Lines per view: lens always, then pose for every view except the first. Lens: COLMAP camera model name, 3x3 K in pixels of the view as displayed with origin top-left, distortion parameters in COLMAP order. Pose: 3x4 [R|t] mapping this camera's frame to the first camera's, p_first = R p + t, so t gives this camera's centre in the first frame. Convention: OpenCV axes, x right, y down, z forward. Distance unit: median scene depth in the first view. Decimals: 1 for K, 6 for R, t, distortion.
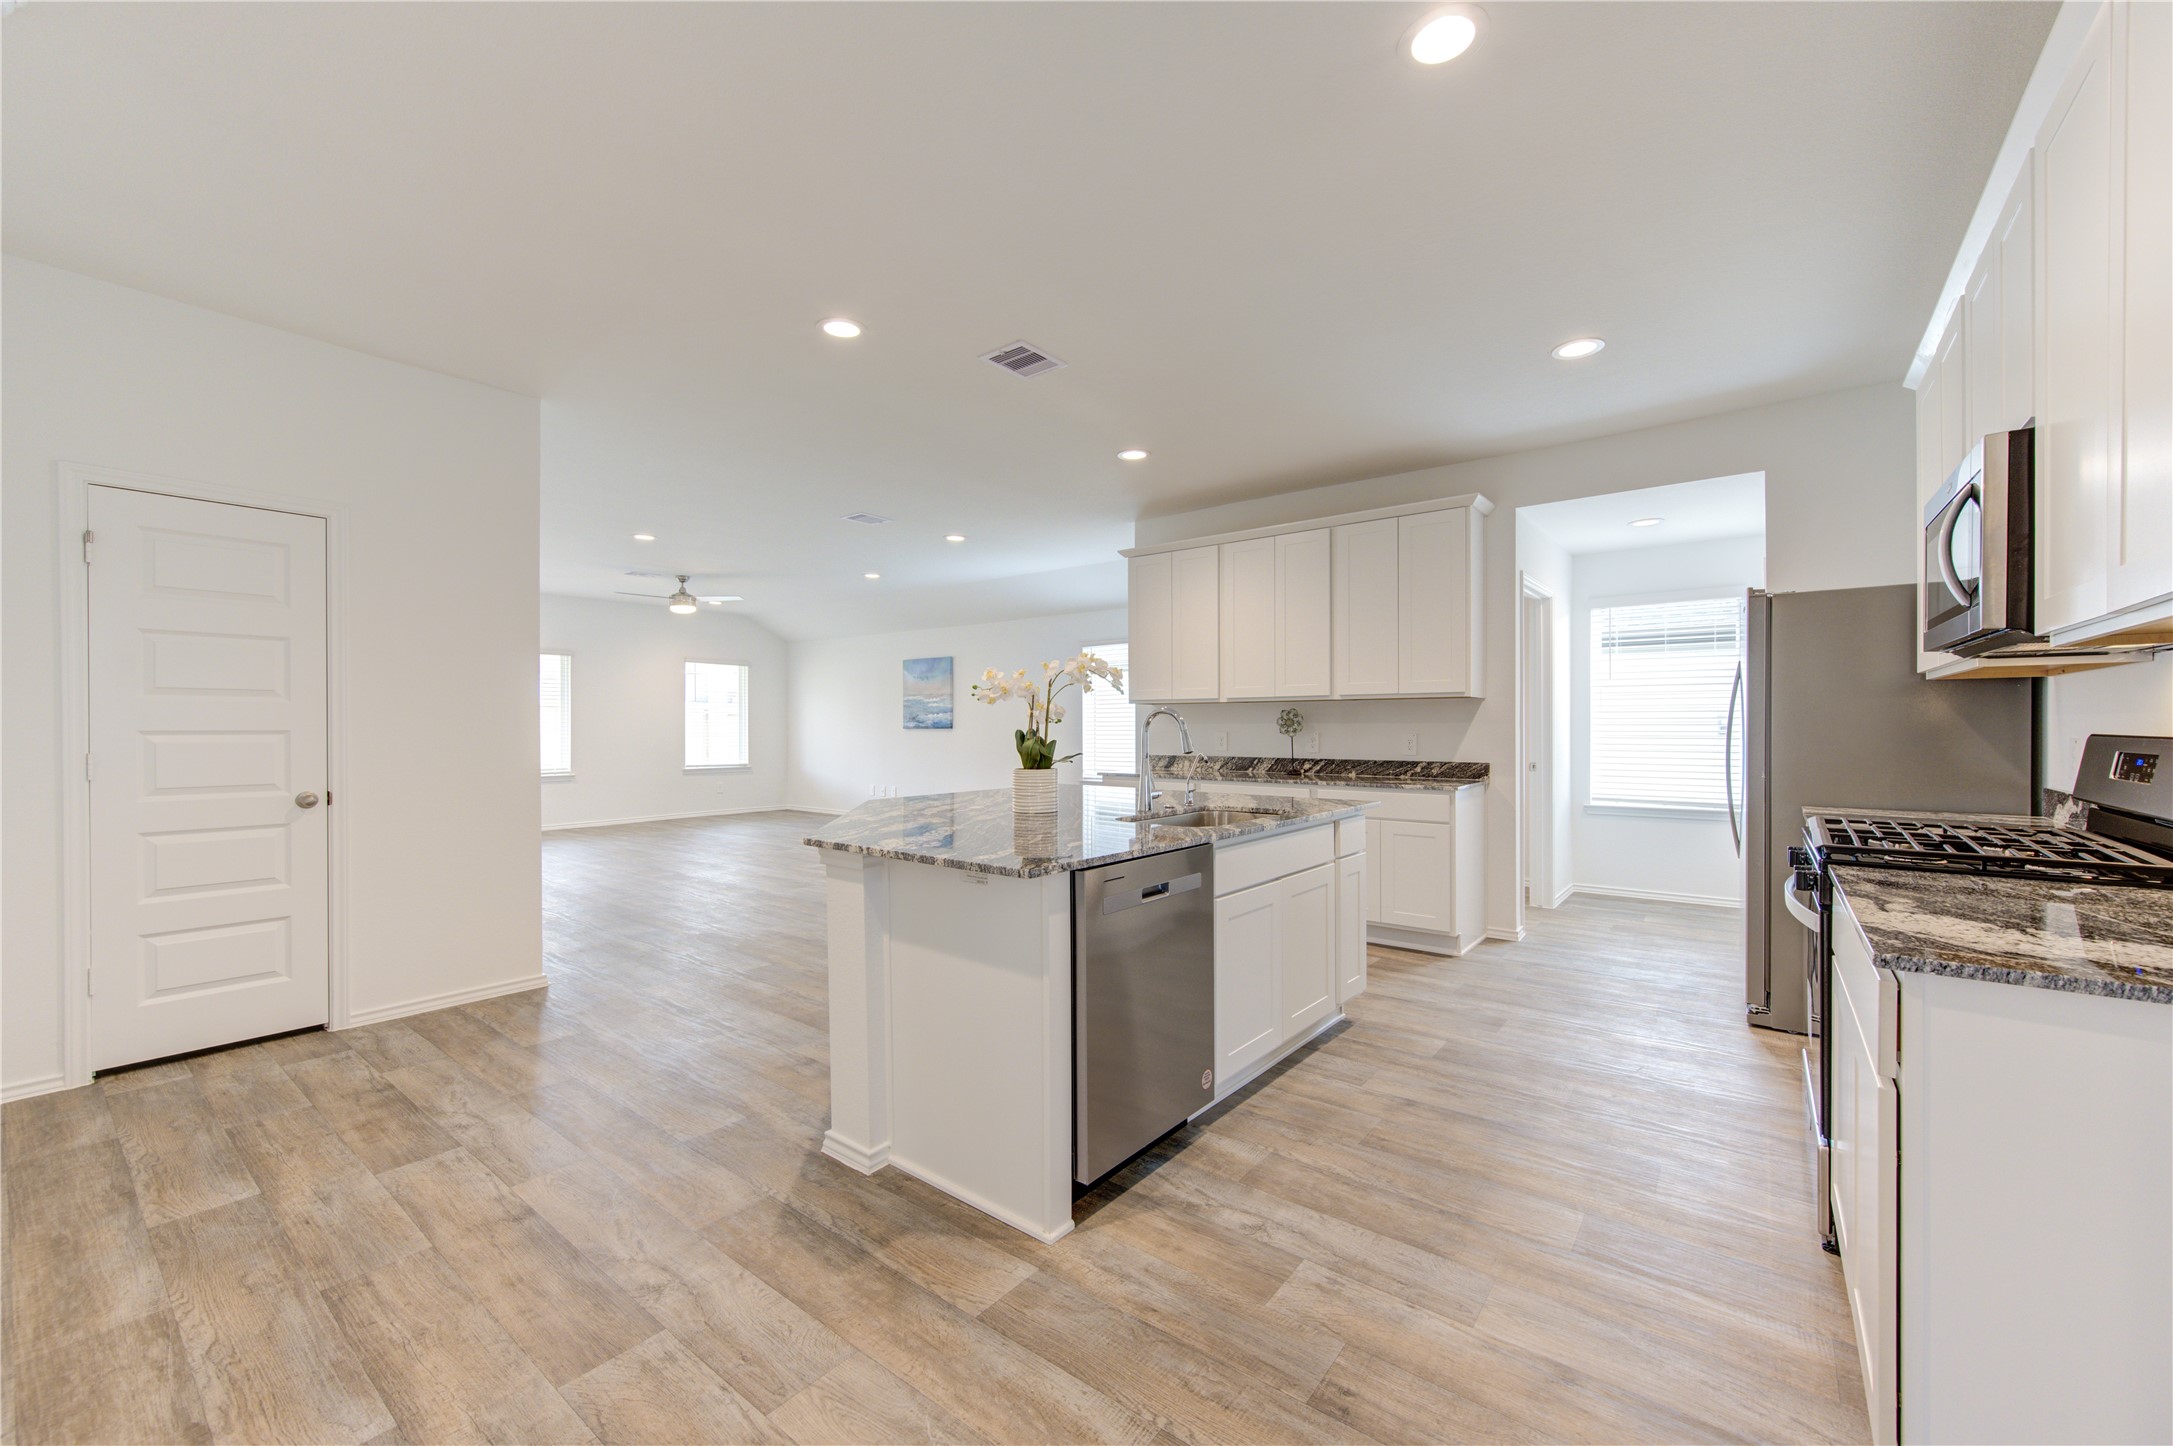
lens RADIAL K [[856.1, 0, 1113.1], [0, 856.1, 701.2], [0, 0, 1]] dist [-0.000954, -0.000501]
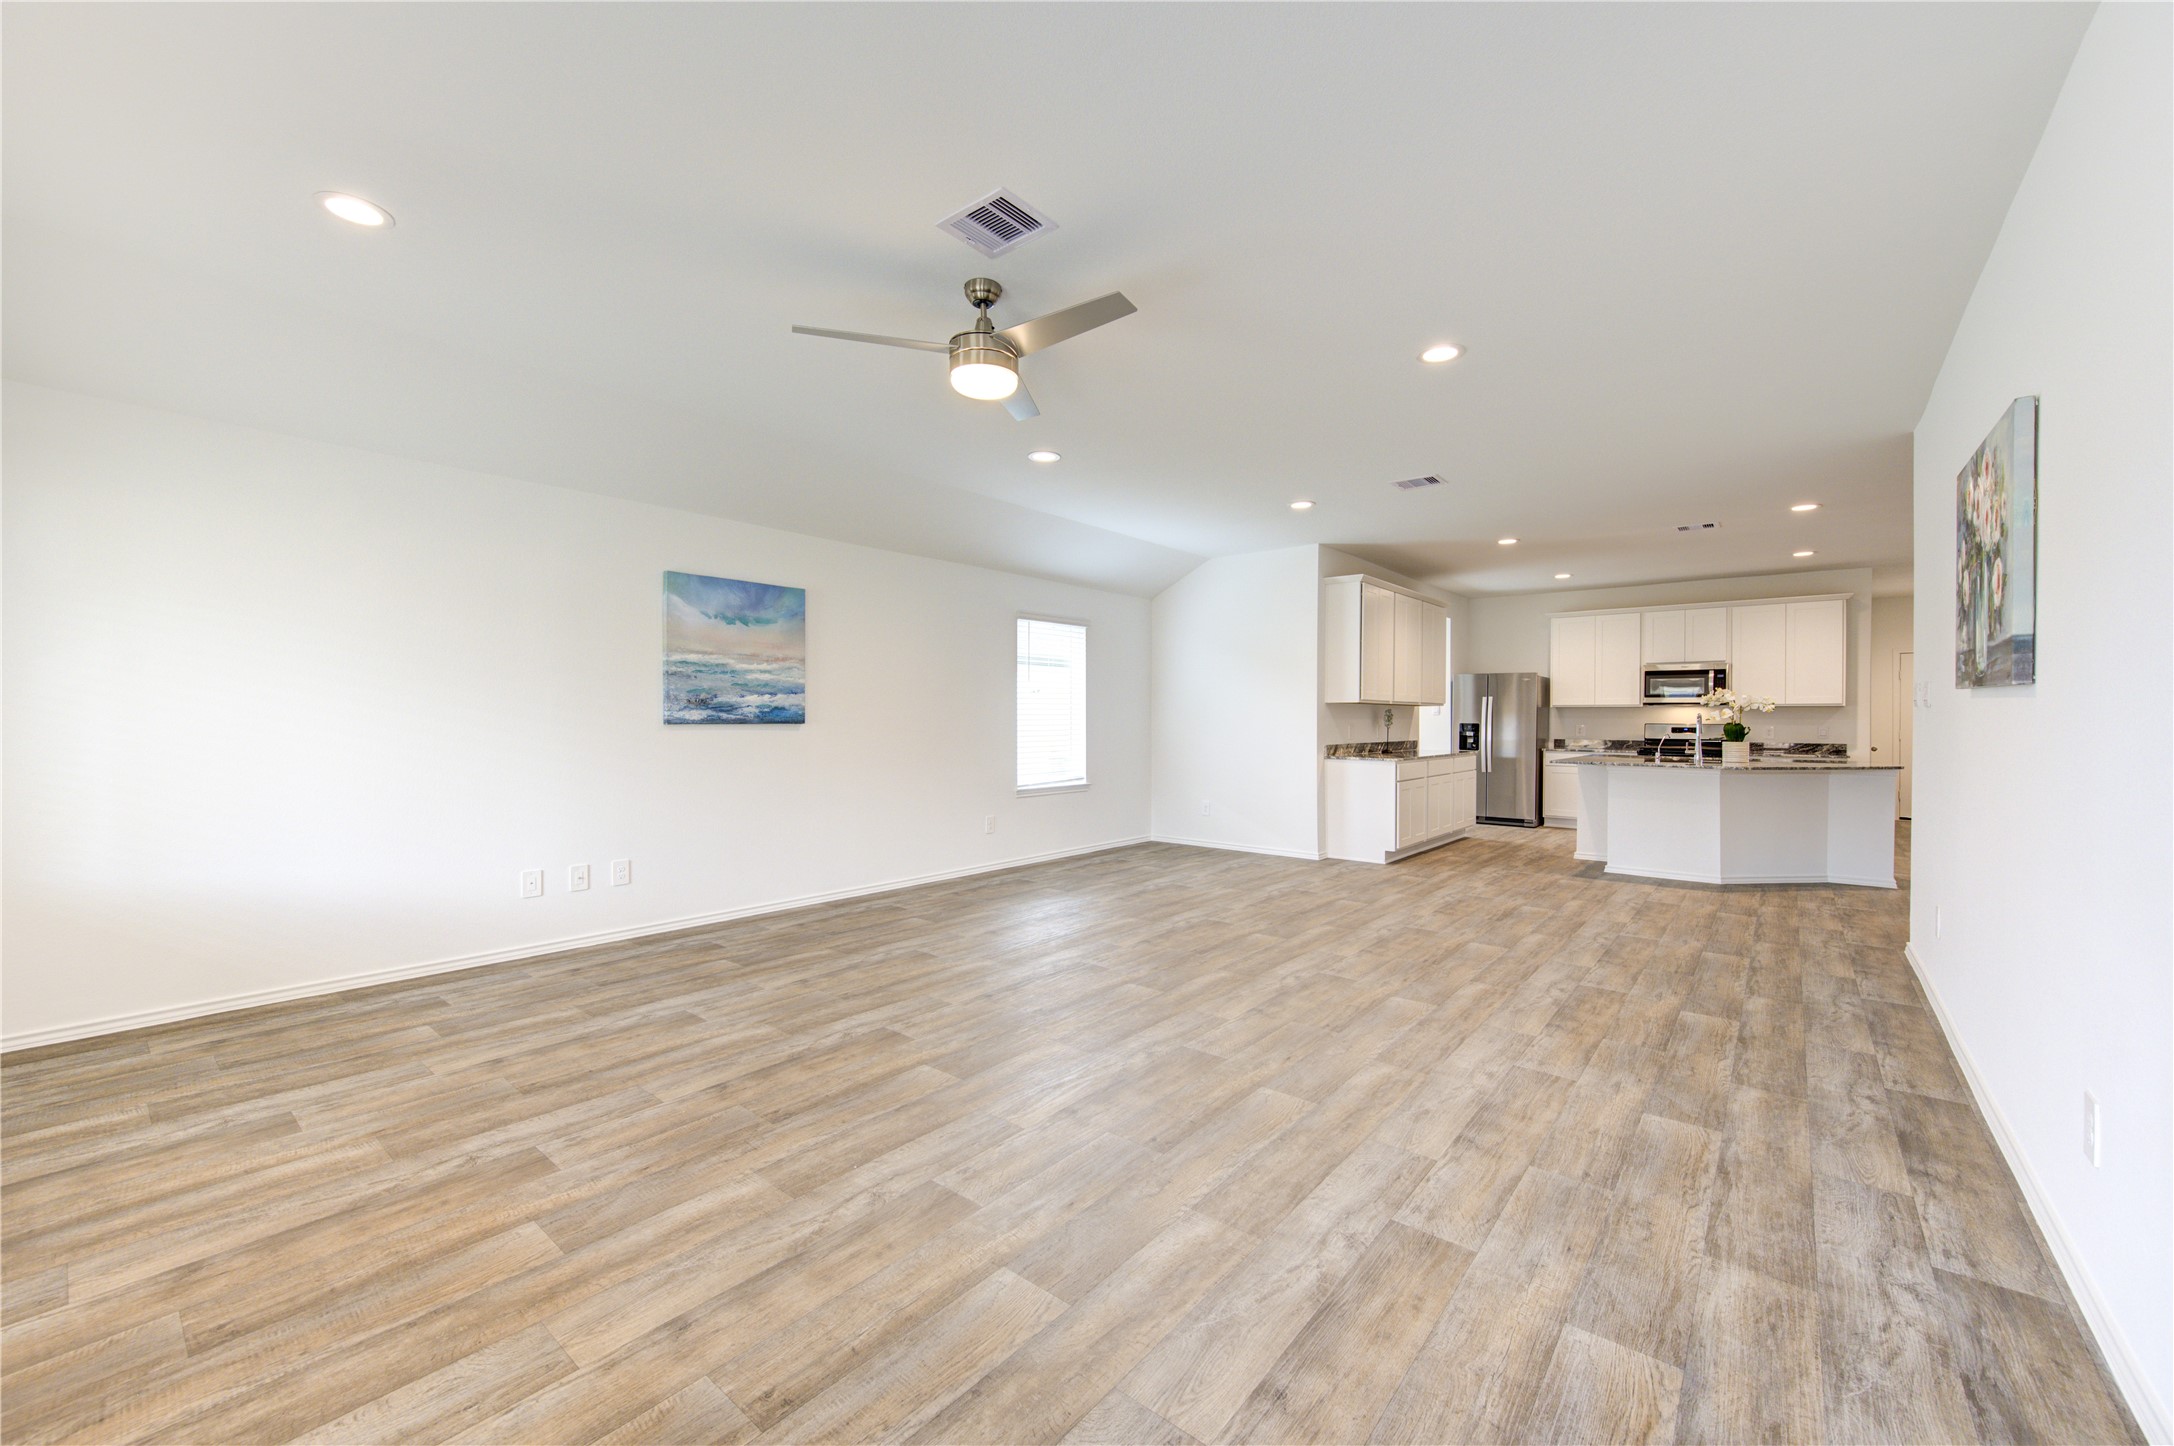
lens RADIAL K [[856.5, 0, 1076.4], [0, 856.5, 718.2], [0, 0, 1]] dist [-0.000954, -0.000501]
pose [[0.040484, 0.005514, 0.999165, -2.231472], [-0.030383, 0.999529, -0.004285, 0.080524], [-0.998718, -0.030184, 0.040632, 2.503351]]
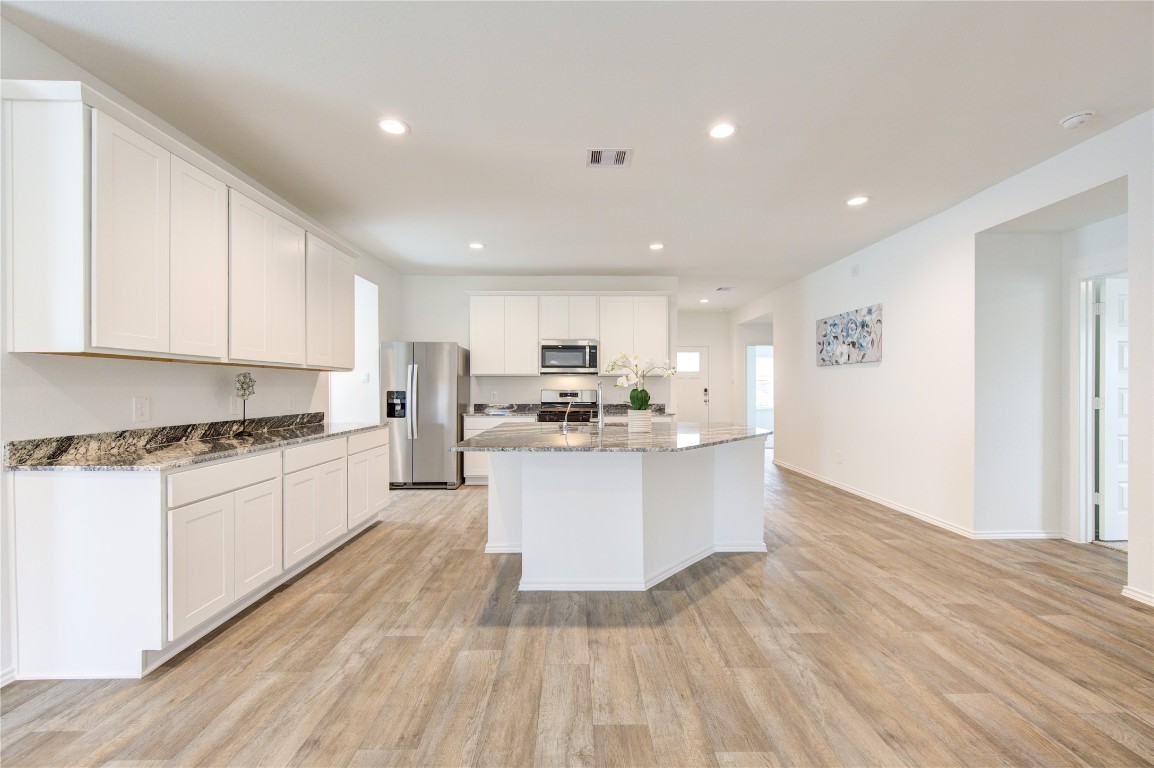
lens RADIAL K [[454.6, 0, 577.4], [0, 454.6, 390.8], [0, 0, 1]] dist [-0.000954, -0.000501]
pose [[-0.616504, -0.000374, 0.787352, -0.798414], [-0.016629, 0.999783, -0.012546, 0.052171], [-0.787176, -0.020827, -0.616376, 1.717277]]
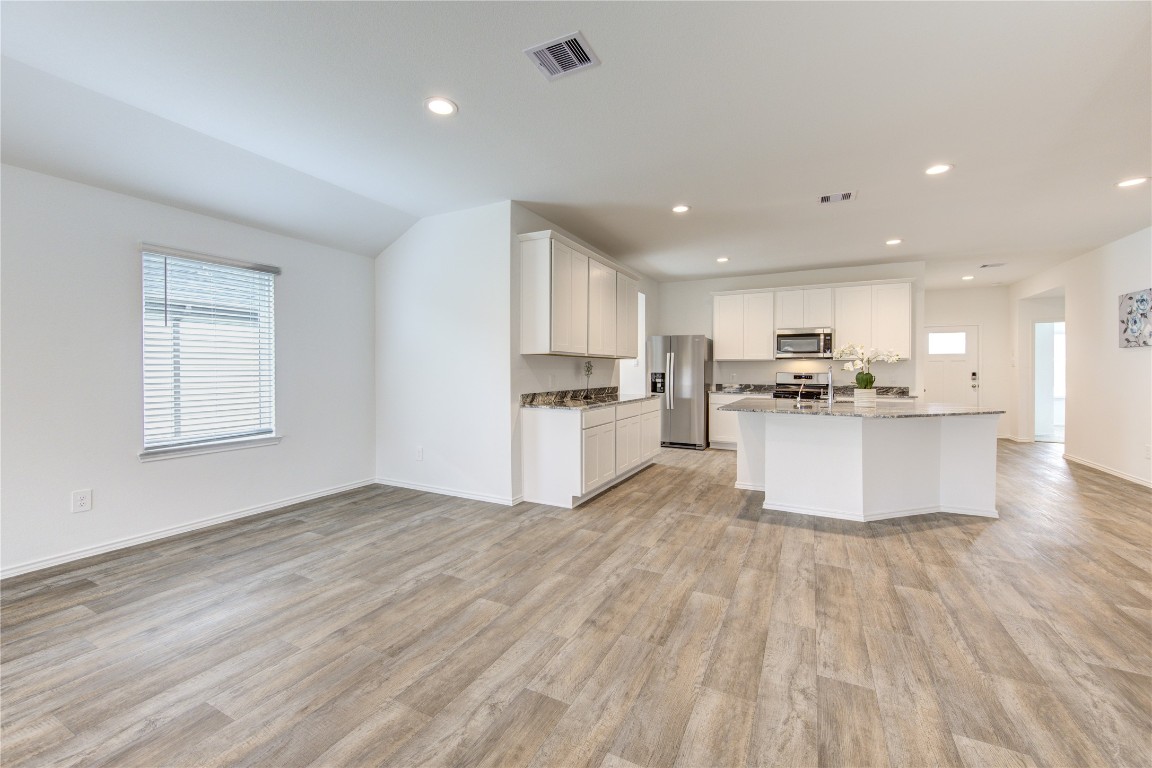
lens RADIAL K [[461.2, 0, 570.6], [0, 461.2, 368.6], [0, 0, 1]] dist [-0.000634, -0.001092]
pose [[-0.172426, 0.006092, 0.985004, -1.212421], [-0.027916, 0.999549, -0.011069, 0.059902], [-0.984627, -0.029406, -0.172178, 2.015520]]
